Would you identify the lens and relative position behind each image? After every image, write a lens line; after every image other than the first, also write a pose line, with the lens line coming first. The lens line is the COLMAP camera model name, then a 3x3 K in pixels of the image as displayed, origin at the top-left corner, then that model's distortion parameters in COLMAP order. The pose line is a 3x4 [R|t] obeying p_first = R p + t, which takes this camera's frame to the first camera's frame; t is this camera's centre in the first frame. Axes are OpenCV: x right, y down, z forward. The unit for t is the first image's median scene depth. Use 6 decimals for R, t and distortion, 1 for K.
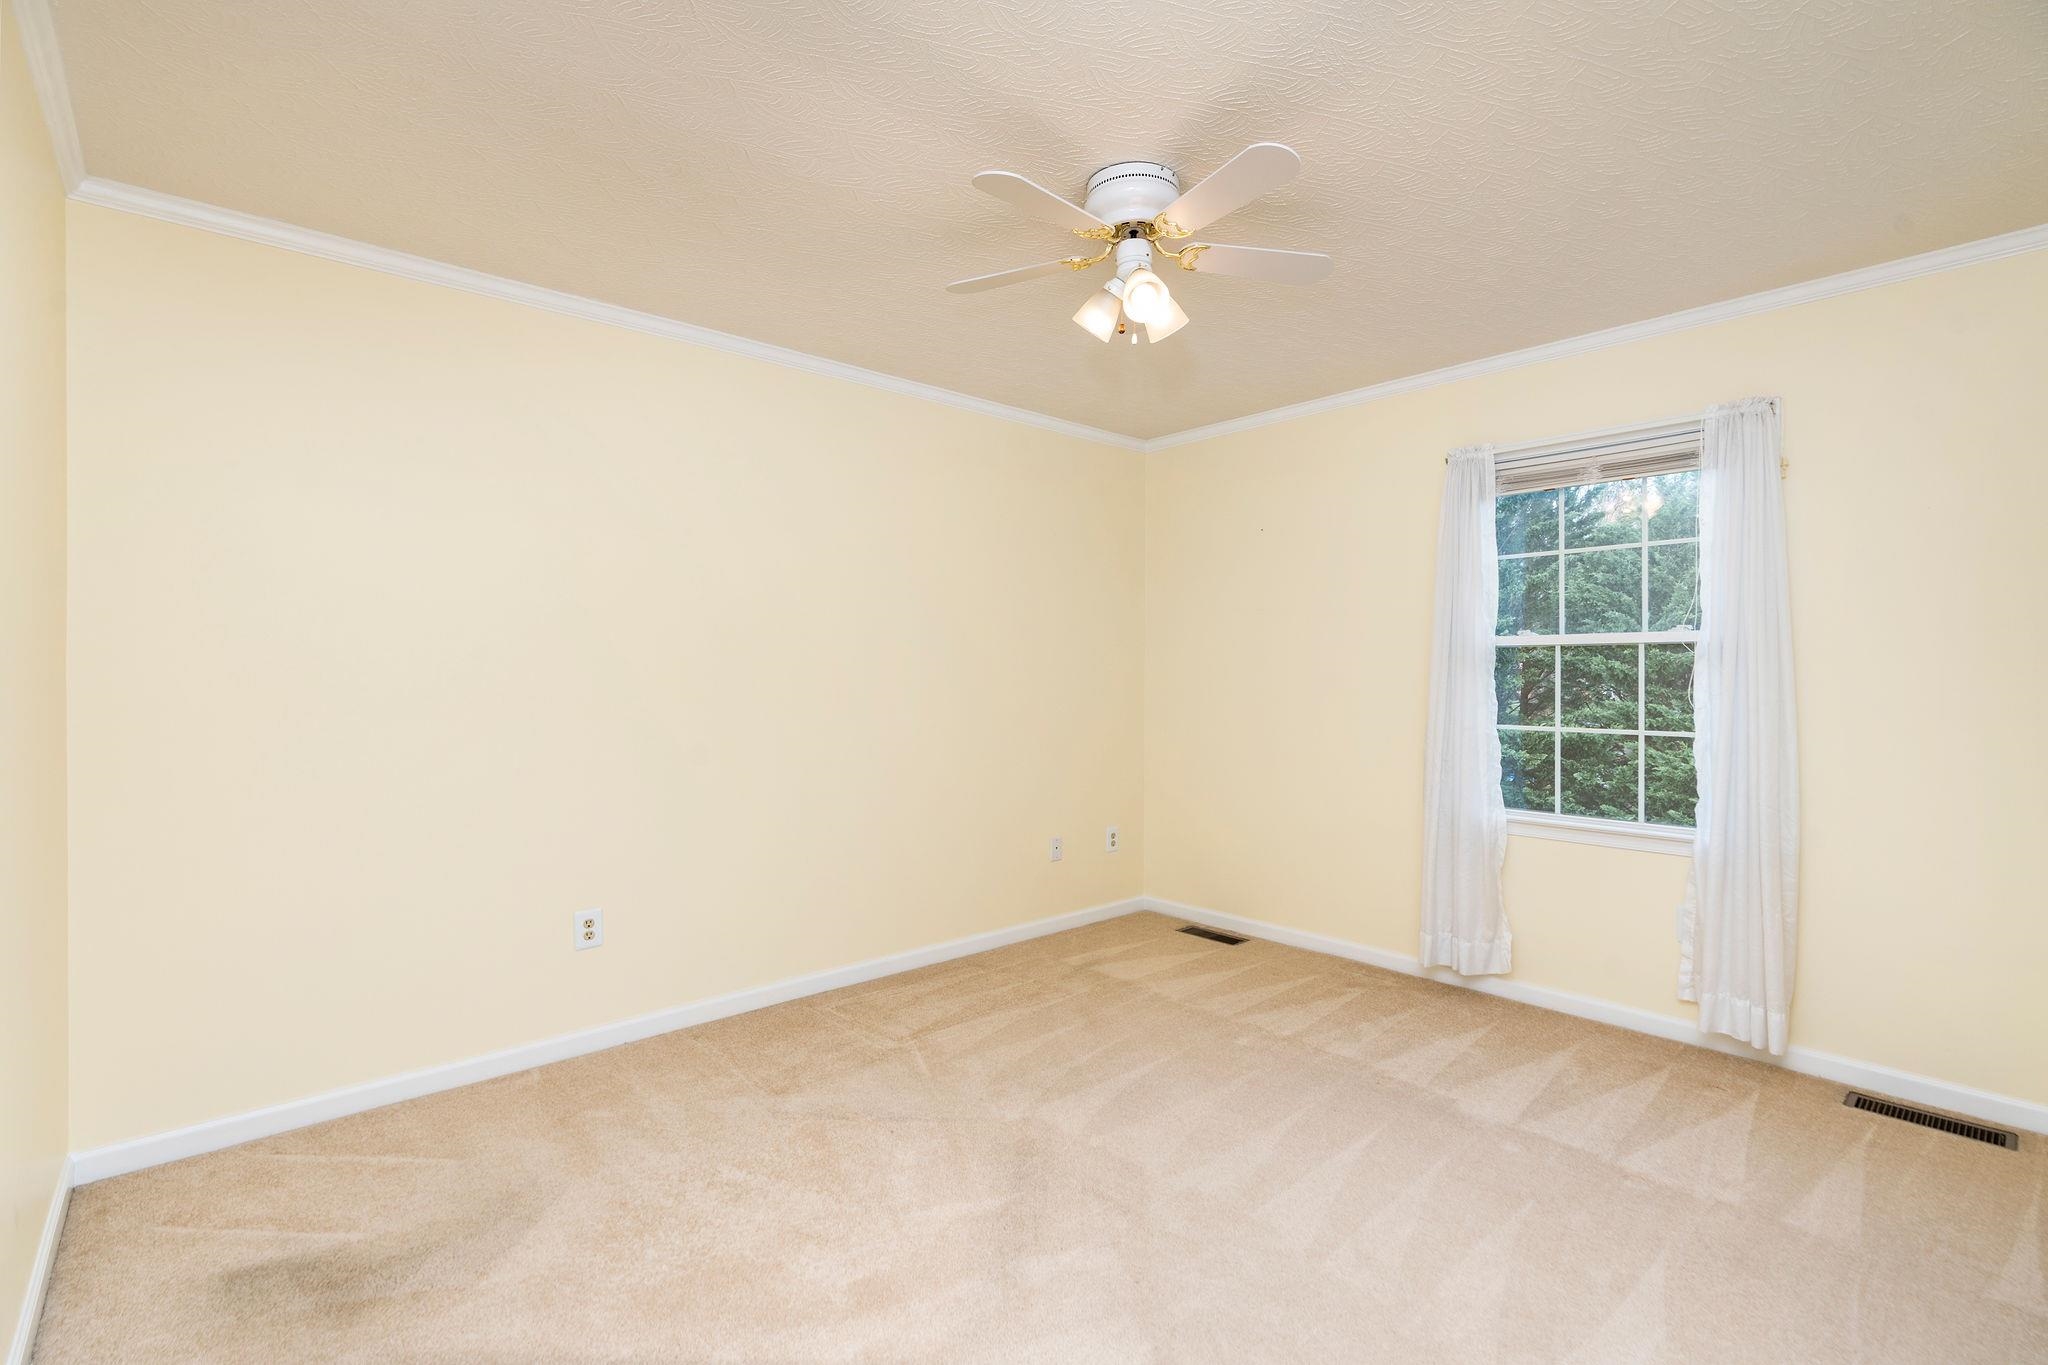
lens RADIAL K [[935.8, 0, 1009.1], [0, 935.8, 657.5], [0, 0, 1]] dist [-0.004527, 0.000449]
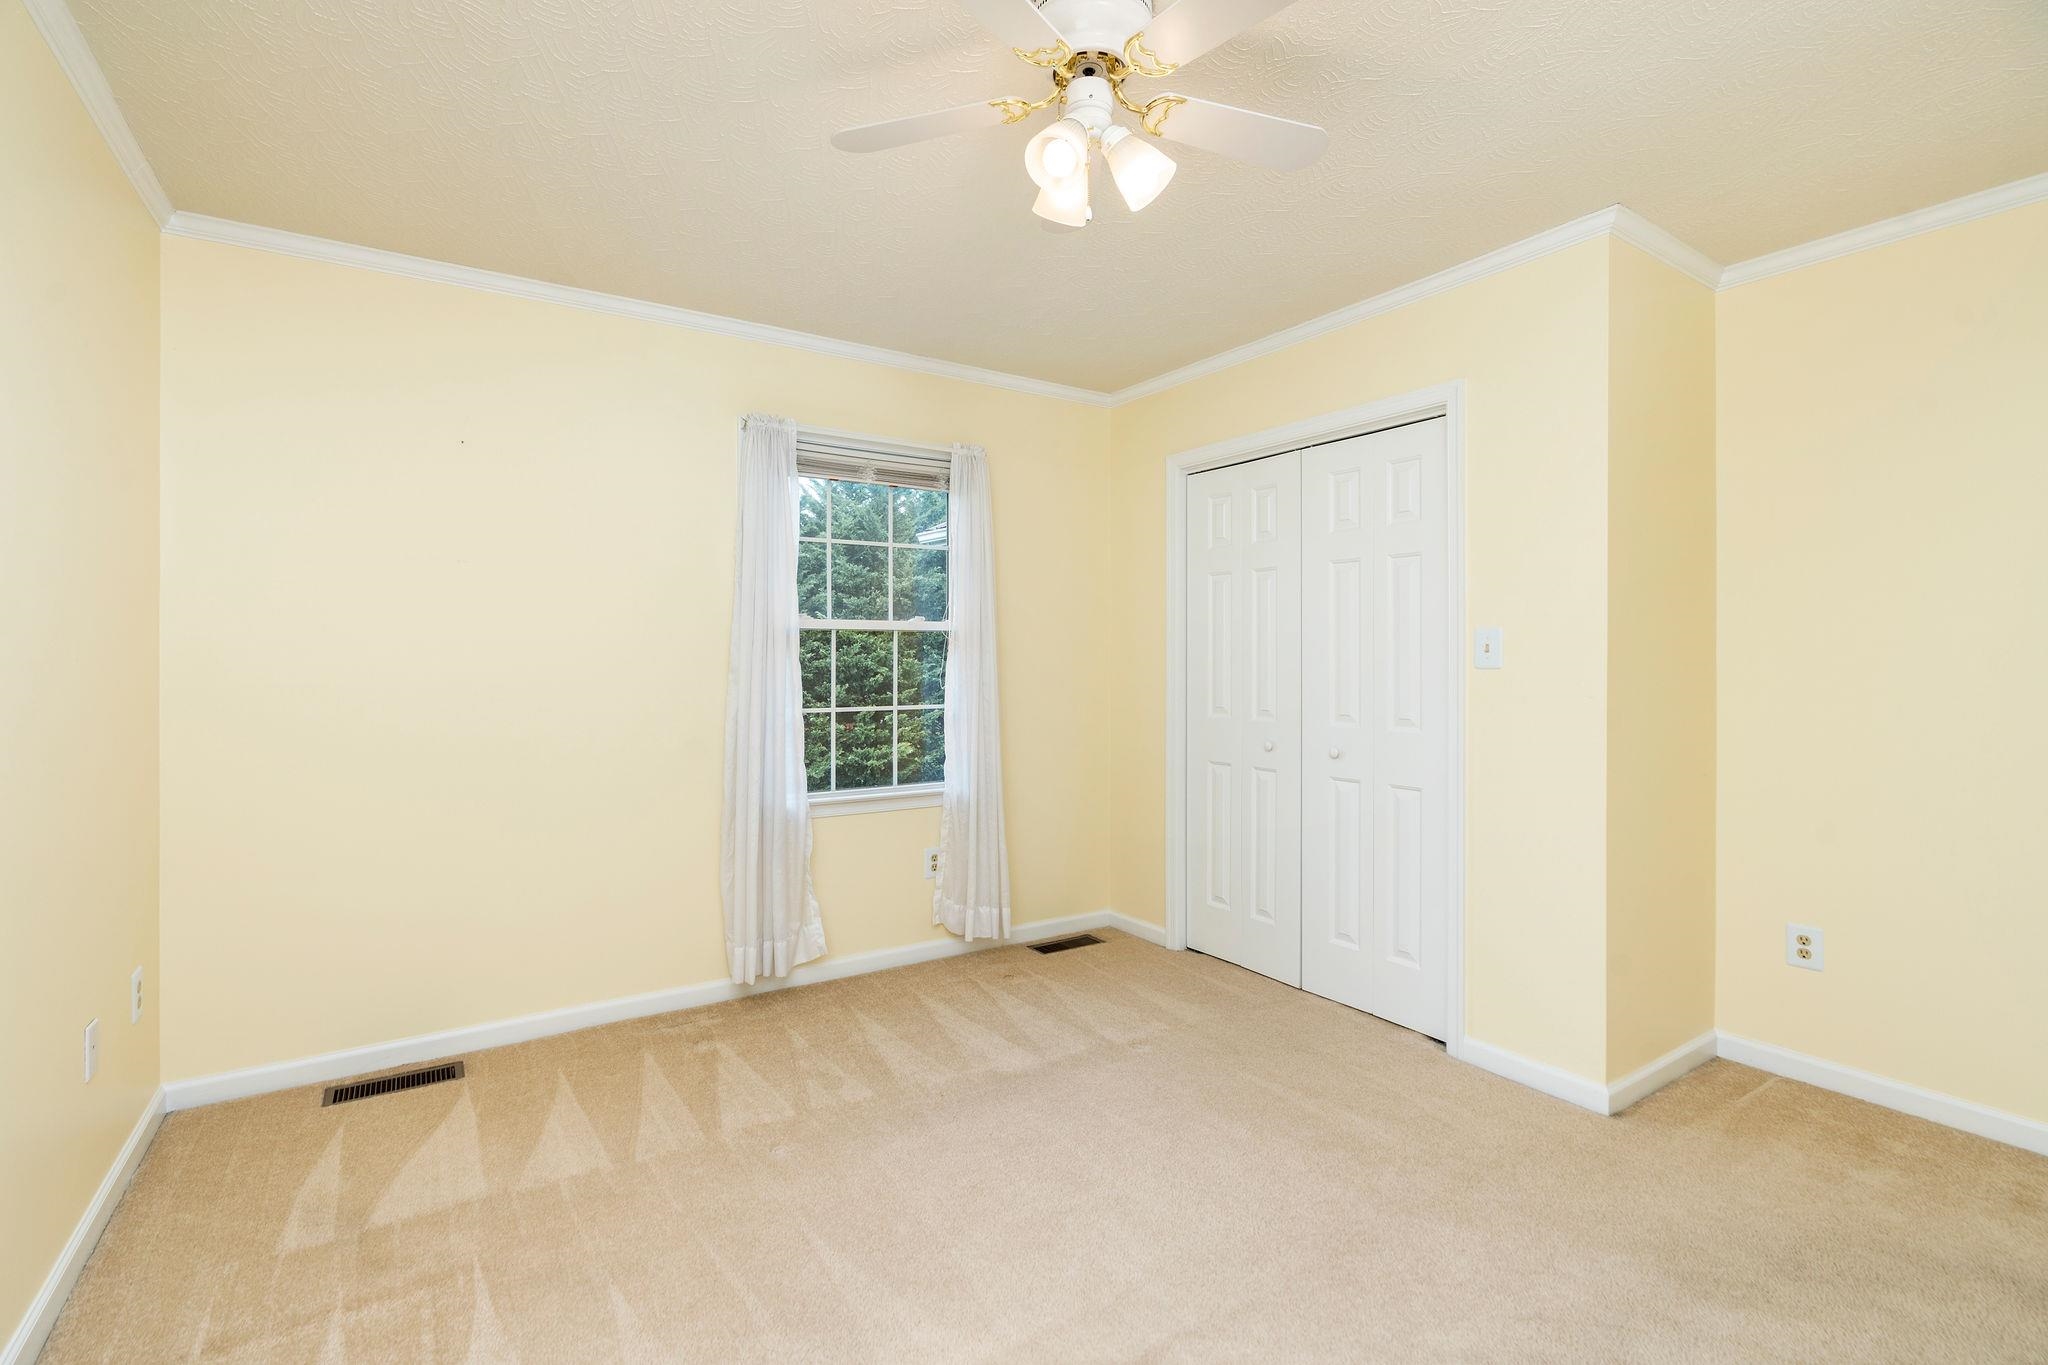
lens RADIAL K [[935.8, 0, 1009.1], [0, 935.8, 657.5], [0, 0, 1]] dist [-0.004527, 0.000449]
pose [[0.142643, -0.000069, 0.989774, -0.445670], [-0.014548, 0.999892, 0.002166, 0.012843], [-0.989667, -0.014708, 0.142627, 0.690835]]
